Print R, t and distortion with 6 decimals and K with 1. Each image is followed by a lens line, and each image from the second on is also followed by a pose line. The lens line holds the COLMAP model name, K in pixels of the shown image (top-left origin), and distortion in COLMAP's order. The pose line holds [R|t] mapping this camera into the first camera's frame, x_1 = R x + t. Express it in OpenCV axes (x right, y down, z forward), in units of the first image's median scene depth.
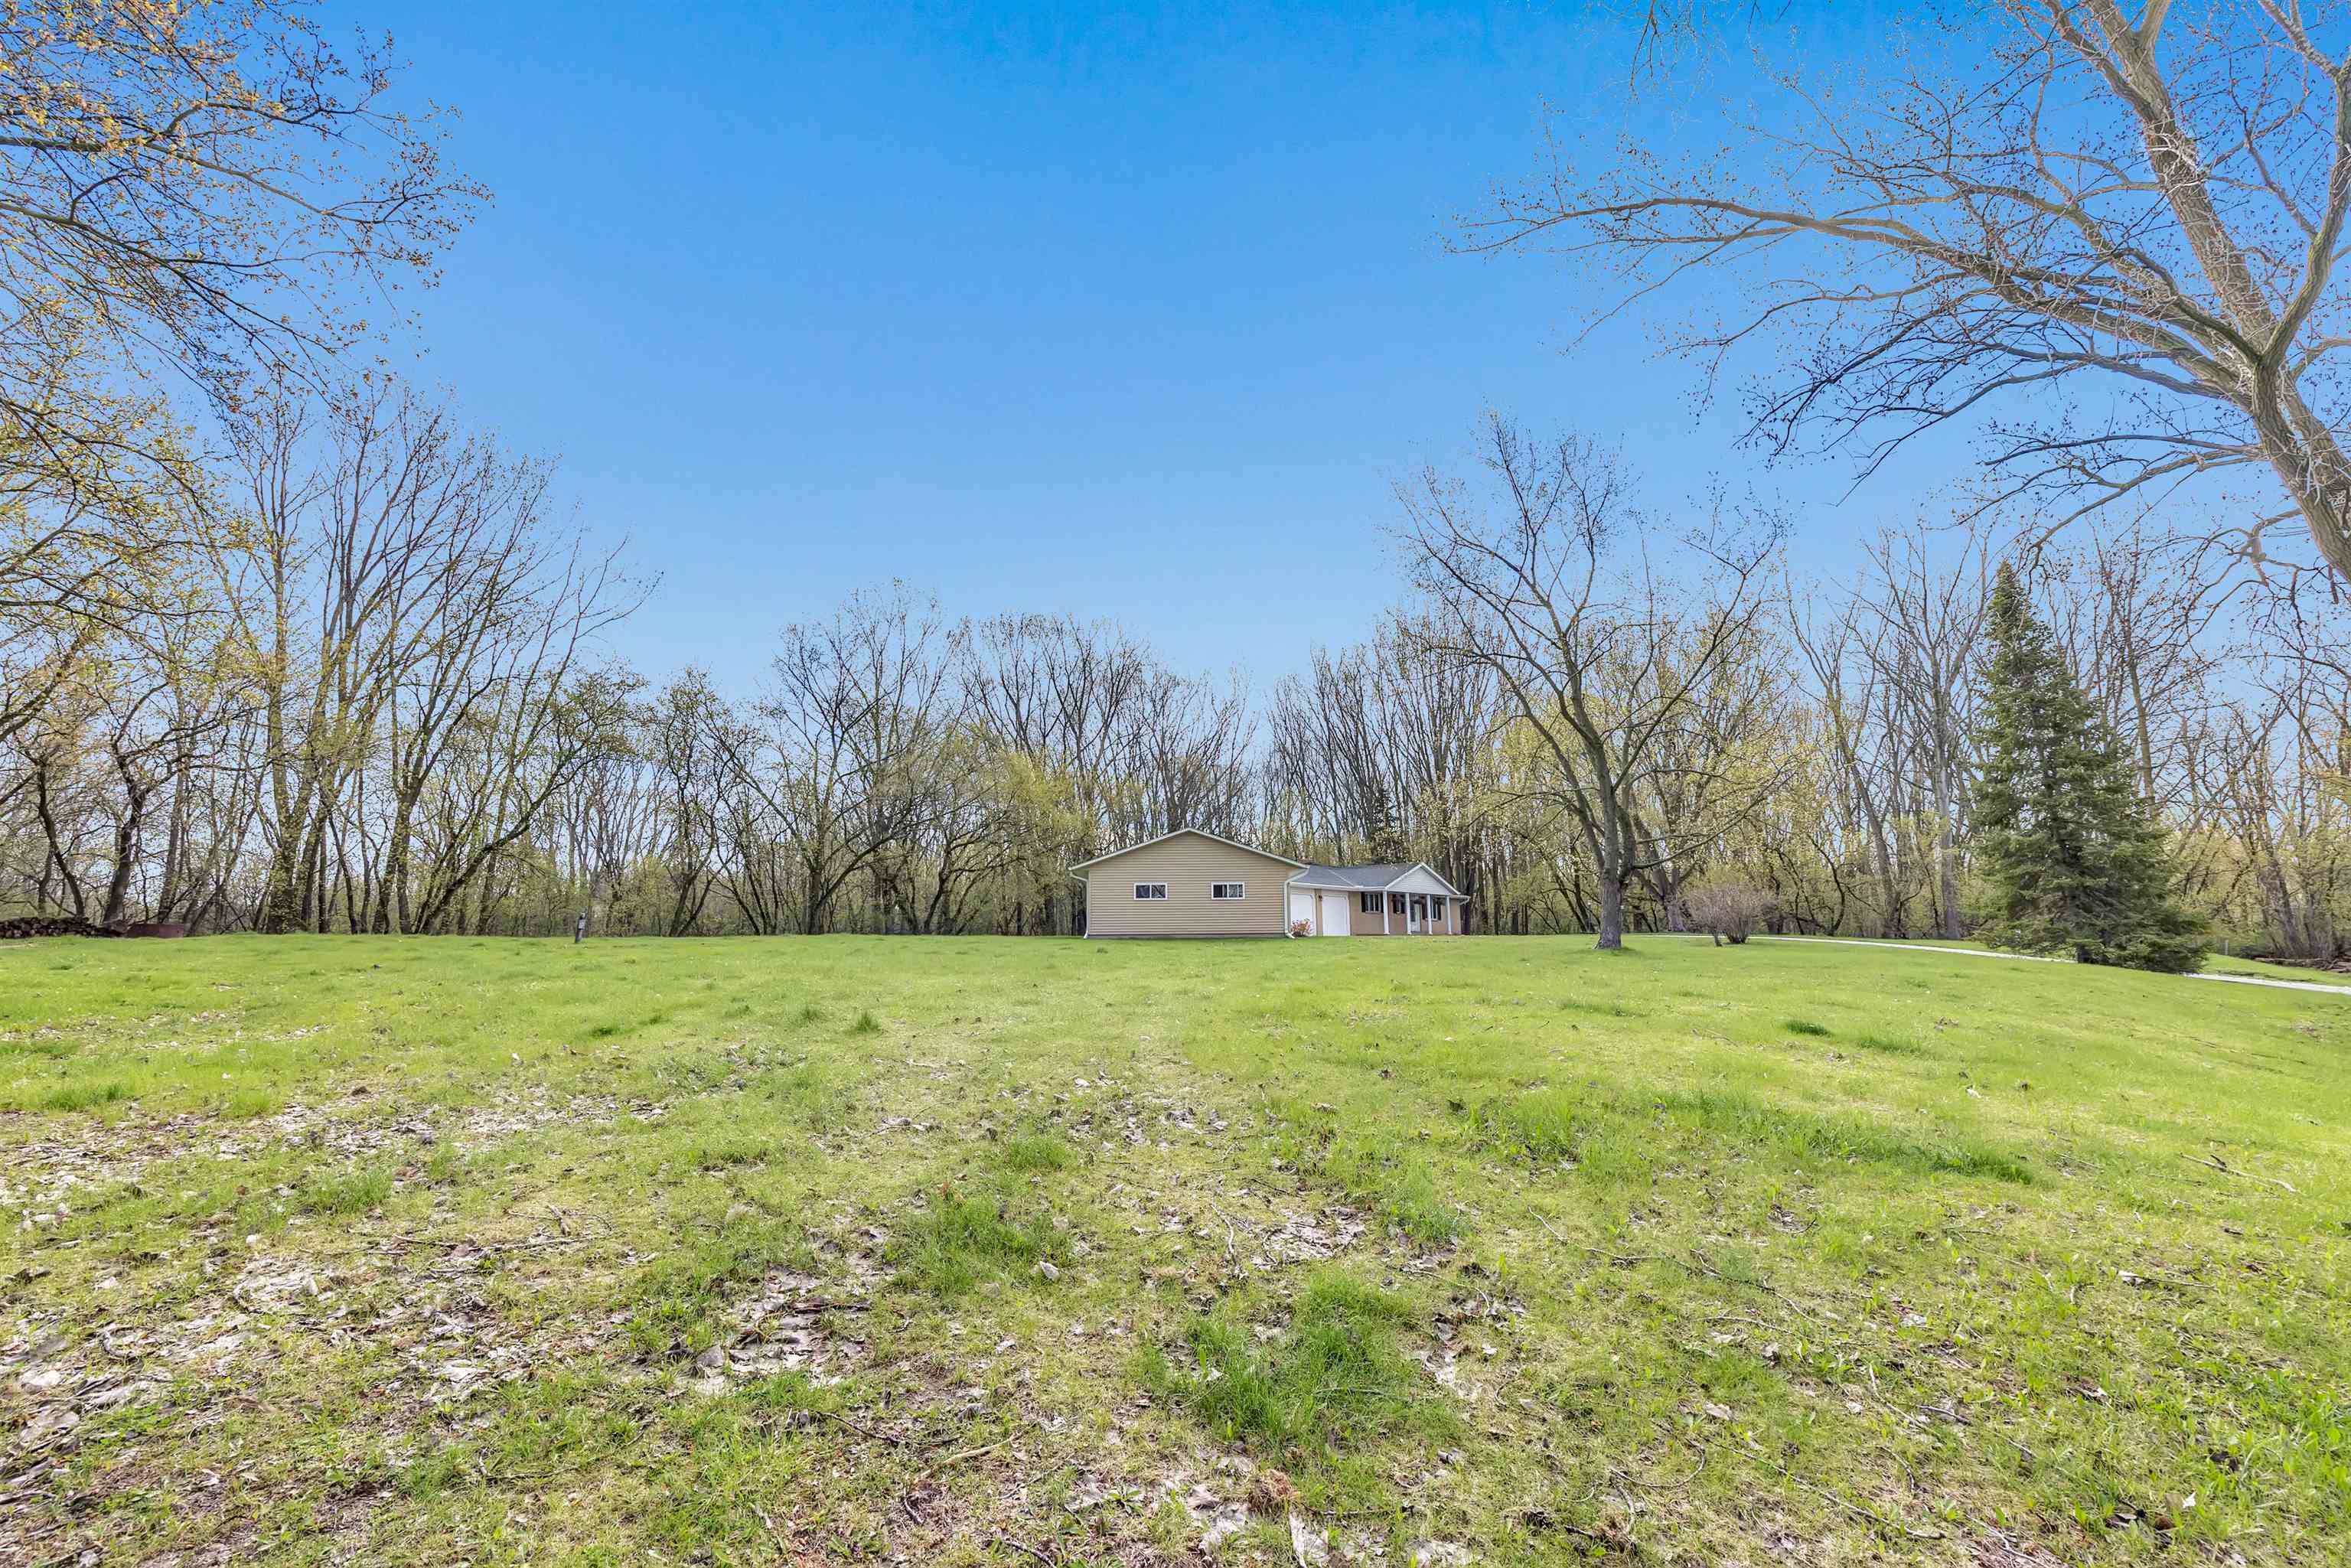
lens RADIAL K [[948.9, 0, 1169.6], [0, 948.9, 778.8], [0, 0, 1]] dist [0.000490, 0.000067]
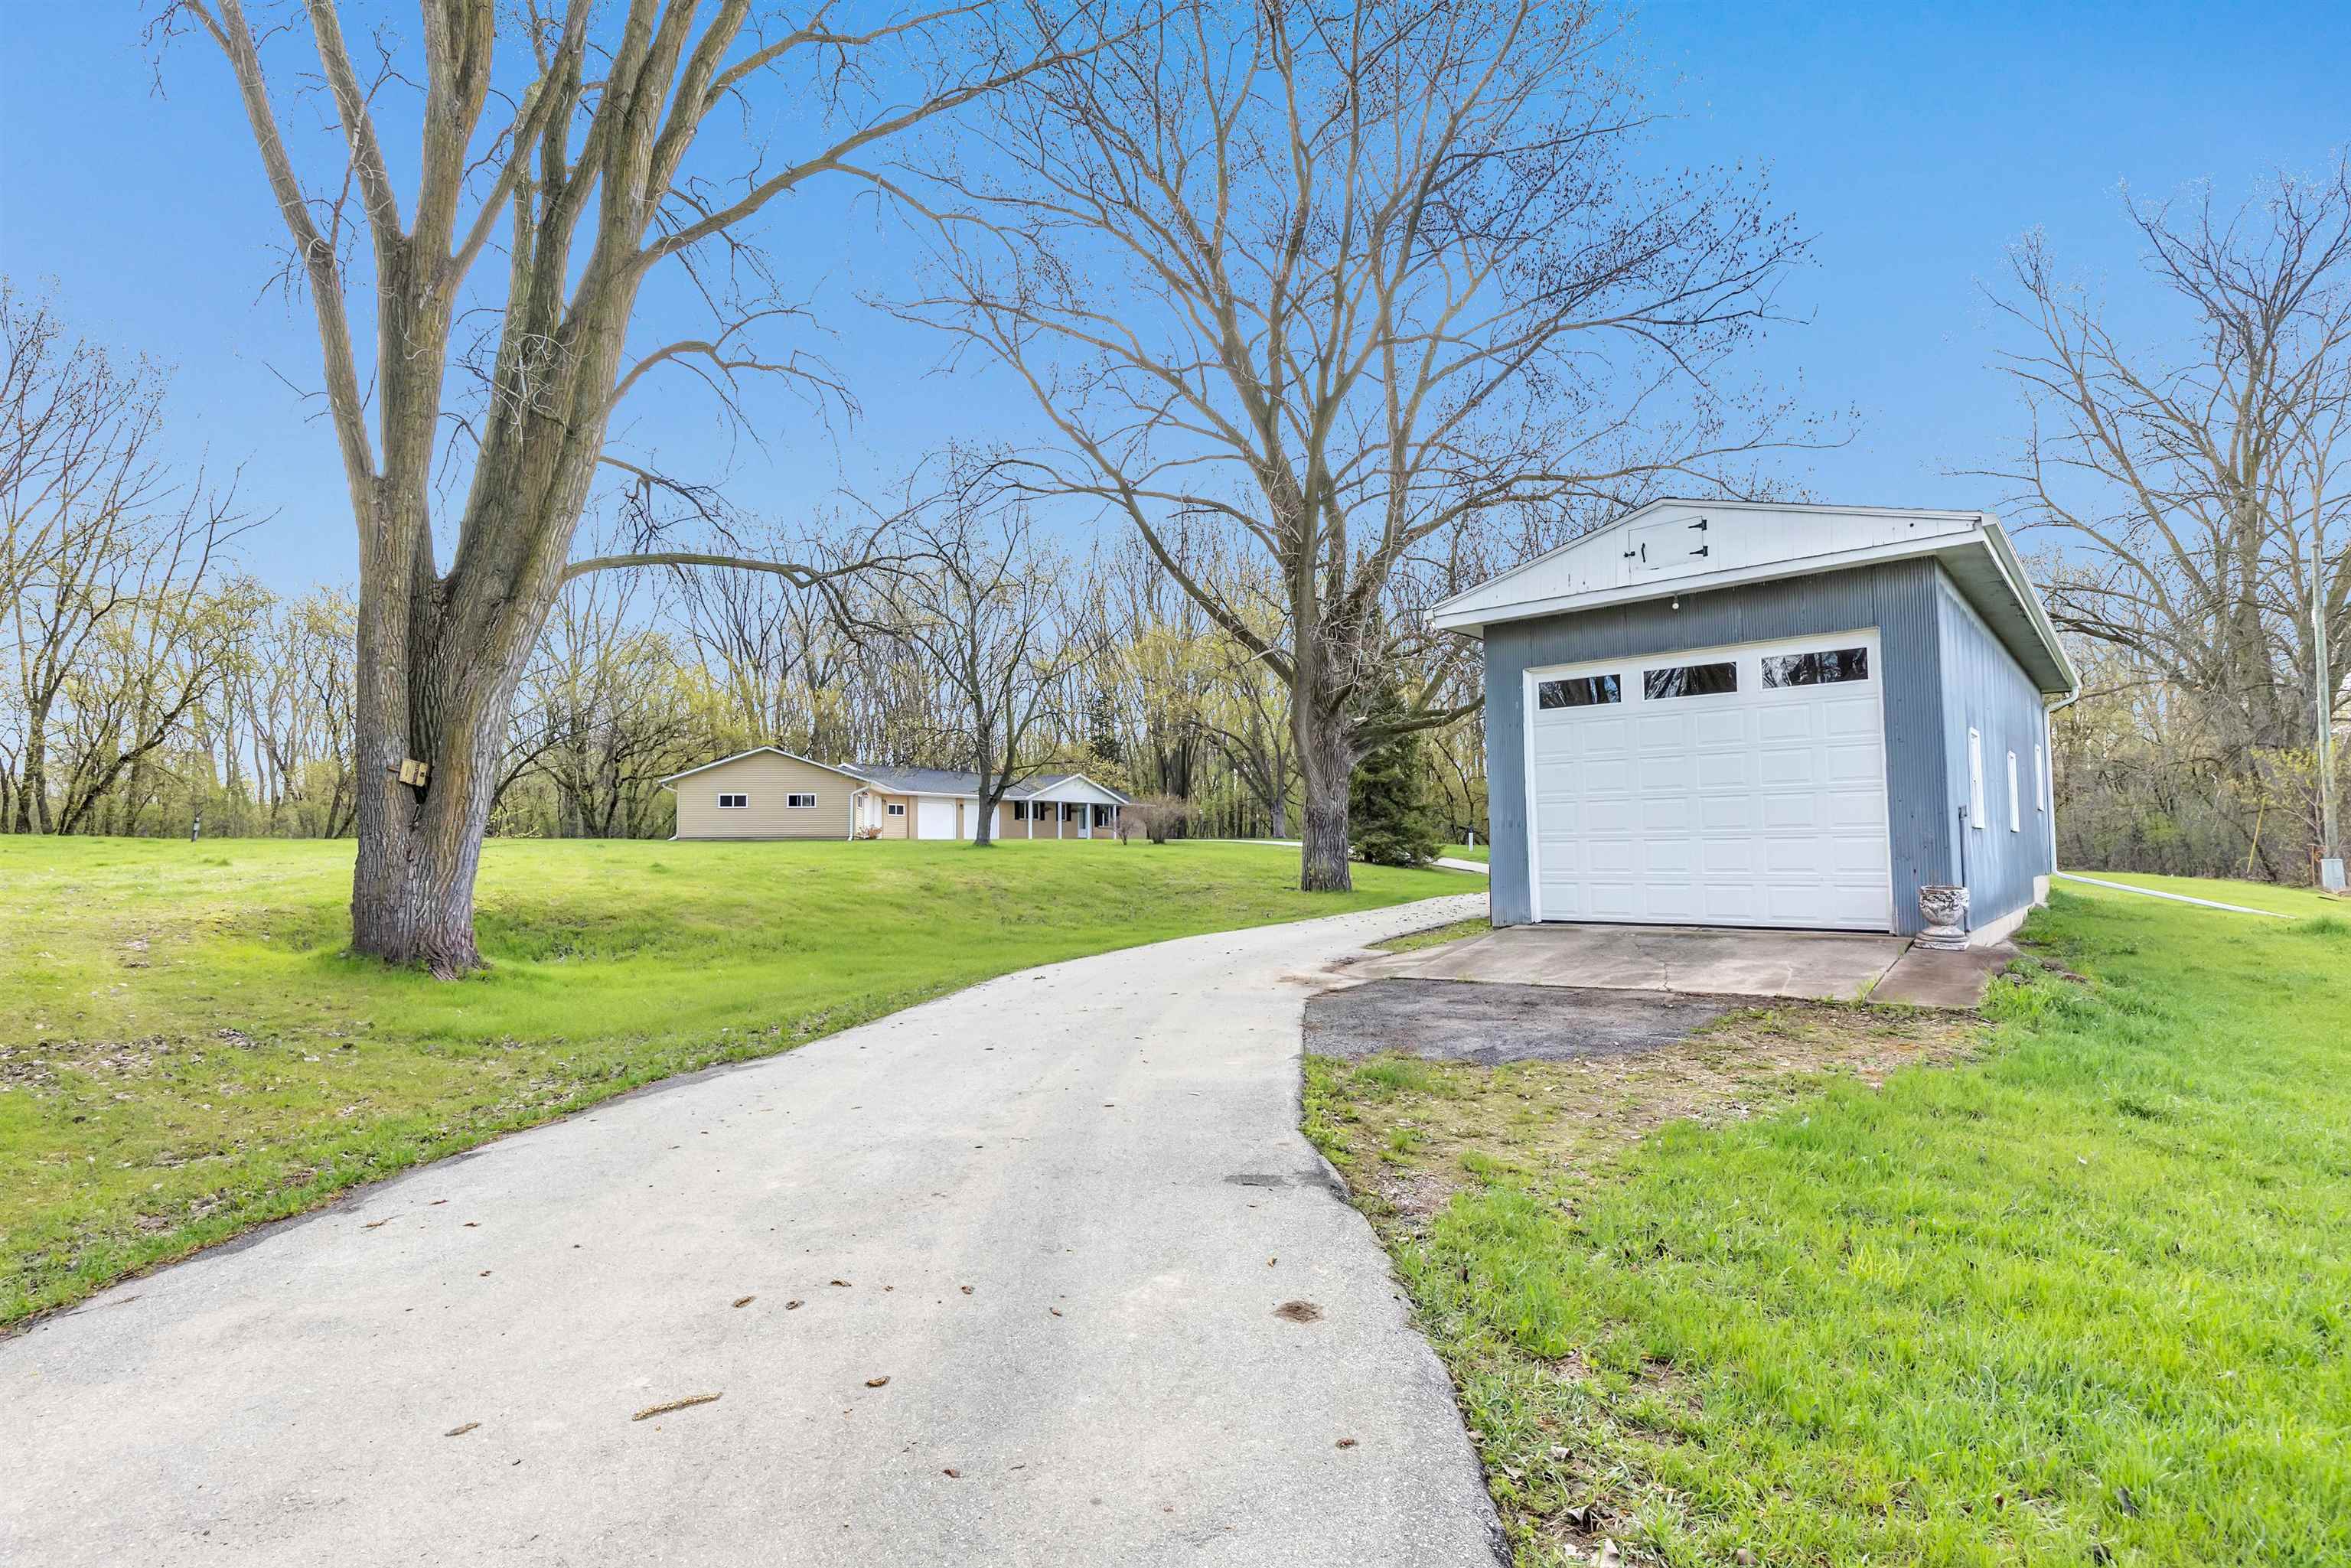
lens RADIAL K [[1161.8, 0, 1180.3], [0, 1161.8, 782.8], [0, 0, 1]] dist [-0.004434, -0.000981]
pose [[0.995406, 0.005922, 0.095556, 0.344795], [-0.016271, 0.994029, 0.107895, -0.058988], [-0.094346, -0.108954, 0.989559, -0.409206]]
